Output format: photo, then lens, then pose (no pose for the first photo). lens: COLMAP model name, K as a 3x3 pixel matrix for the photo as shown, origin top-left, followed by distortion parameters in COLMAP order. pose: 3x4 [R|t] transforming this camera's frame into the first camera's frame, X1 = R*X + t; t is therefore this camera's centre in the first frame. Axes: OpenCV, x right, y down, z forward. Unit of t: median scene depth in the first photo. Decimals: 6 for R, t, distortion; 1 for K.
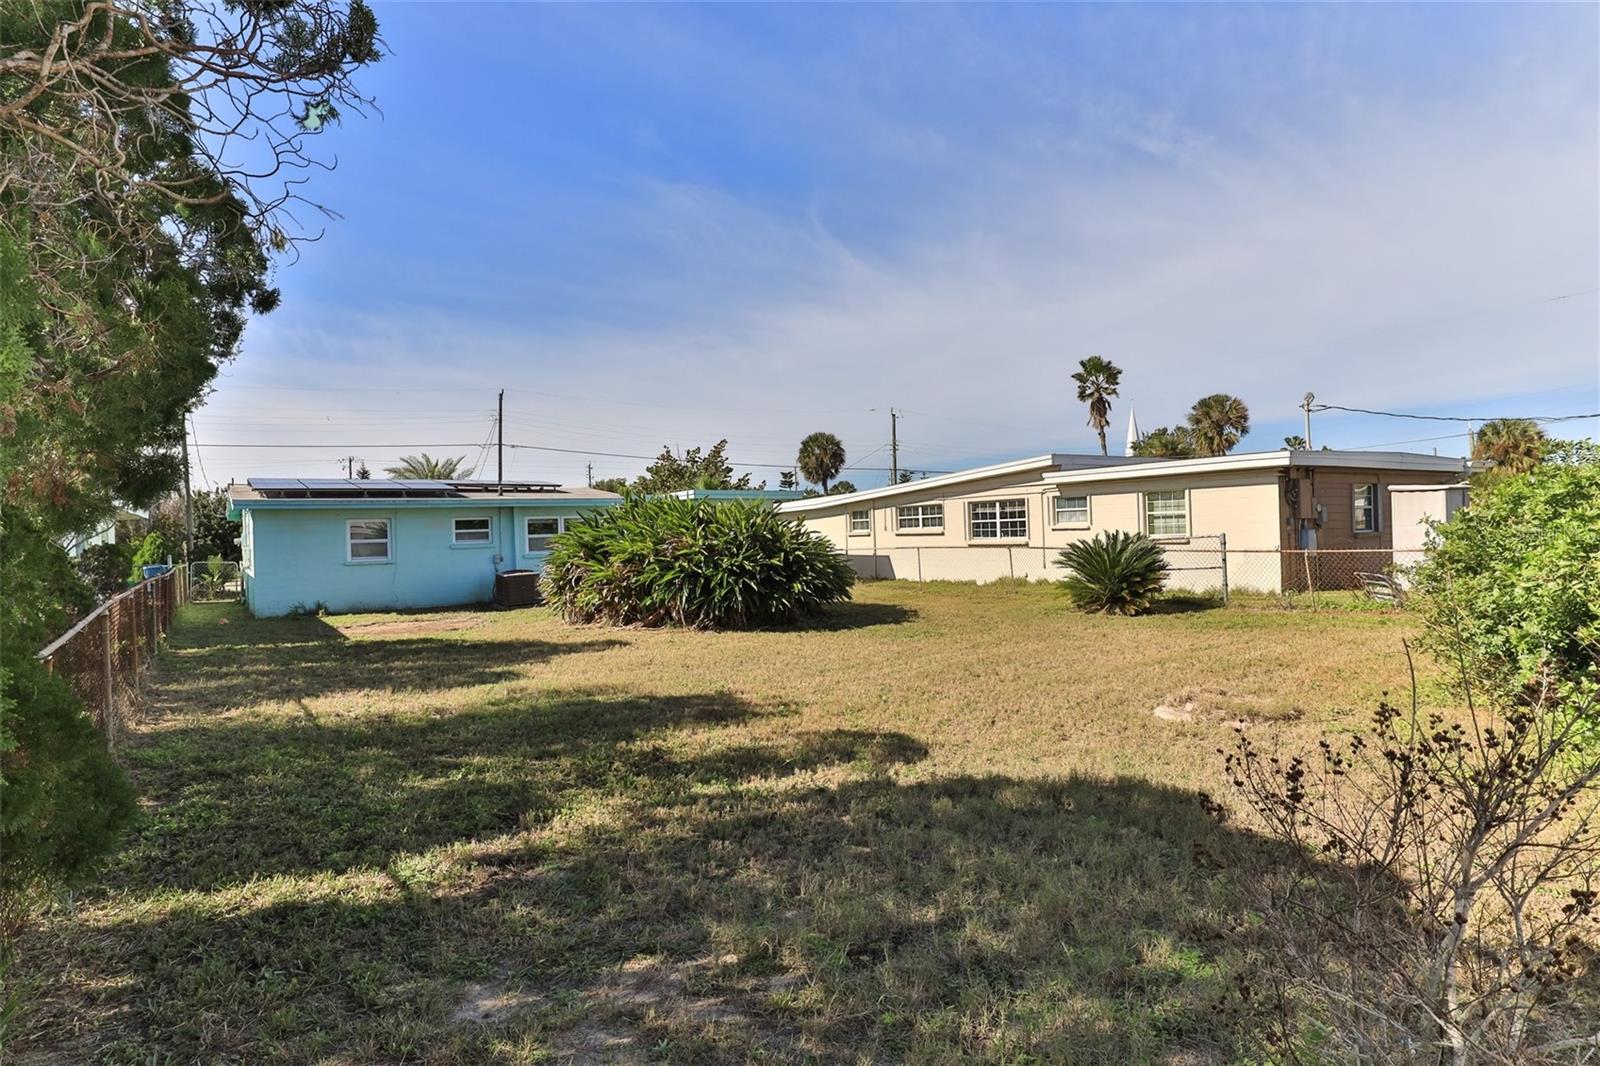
lens RADIAL K [[874.3, 0, 800.0], [0, 874.3, 533.0], [0, 0, 1]] dist [0.085741, 0.000486]
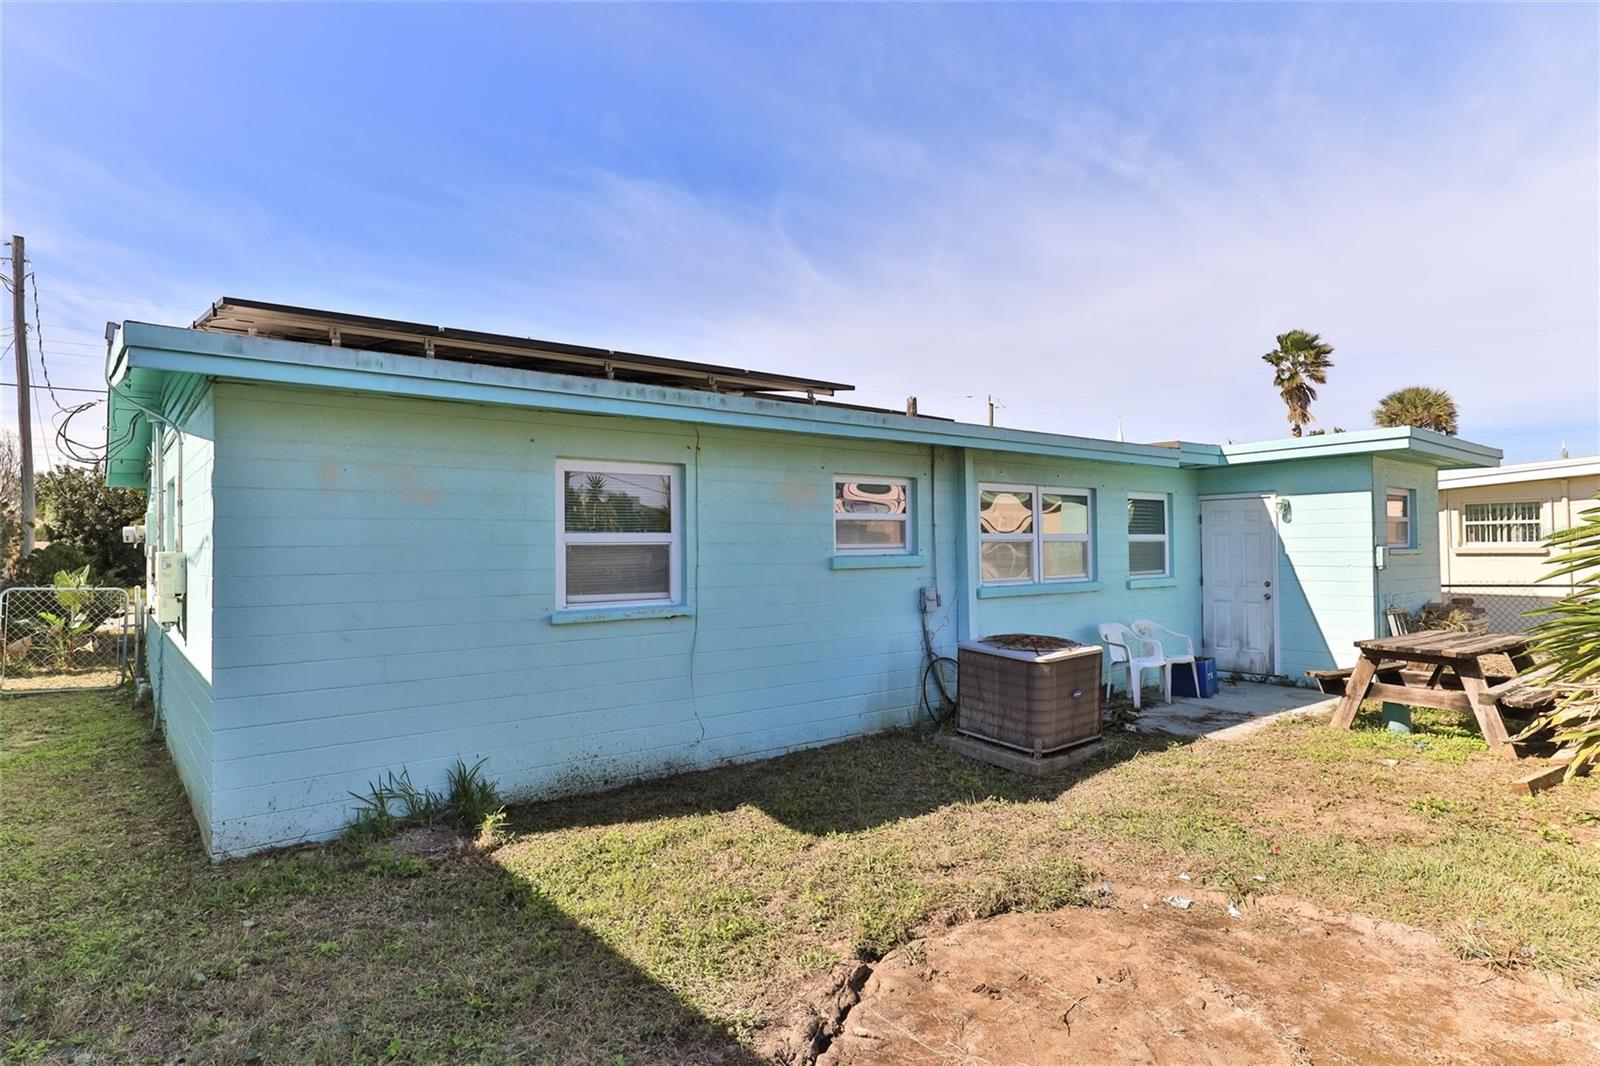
lens RADIAL K [[874.3, 0, 800.0], [0, 874.3, 533.0], [0, 0, 1]] dist [0.085741, 0.000486]
pose [[0.996600, 0.023366, 0.079014, -0.179109], [-0.021761, 0.999540, -0.021104, 0.004772], [-0.079471, 0.019313, 0.996650, 0.284719]]
